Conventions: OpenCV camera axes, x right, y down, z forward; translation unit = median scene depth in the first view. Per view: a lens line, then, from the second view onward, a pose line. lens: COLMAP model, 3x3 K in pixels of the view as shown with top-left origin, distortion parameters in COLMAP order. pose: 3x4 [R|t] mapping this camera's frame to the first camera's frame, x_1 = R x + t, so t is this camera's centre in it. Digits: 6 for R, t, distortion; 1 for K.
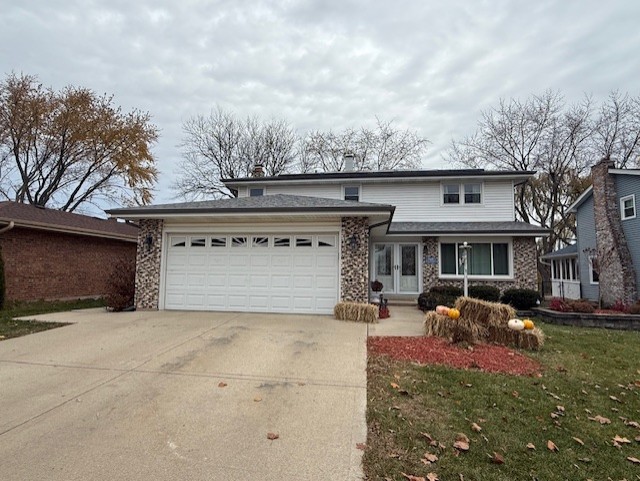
lens RADIAL K [[365.9, 0, 303.8], [0, 365.9, 250.0], [0, 0, 1]] dist [0.002883, -0.001782]
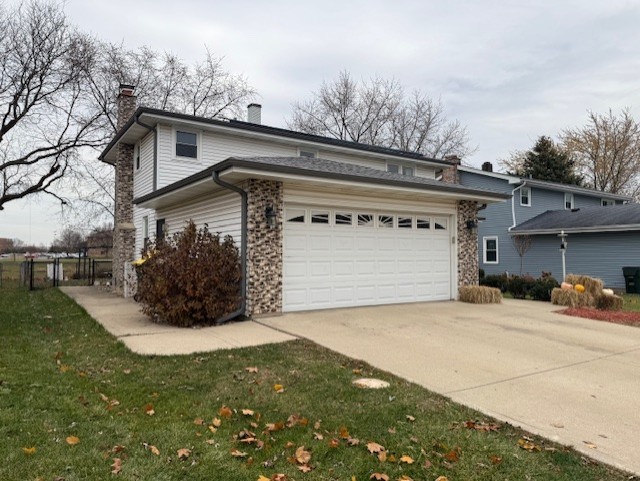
lens RADIAL K [[459.5, 0, 316.9], [0, 459.5, 236.9], [0, 0, 1]] dist [0.038208, -0.032723]
pose [[0.728128, 0.013447, 0.685310, -0.923174], [-0.041758, 0.998821, 0.024769, -0.005064], [-0.684168, -0.046652, 0.727830, 0.320867]]
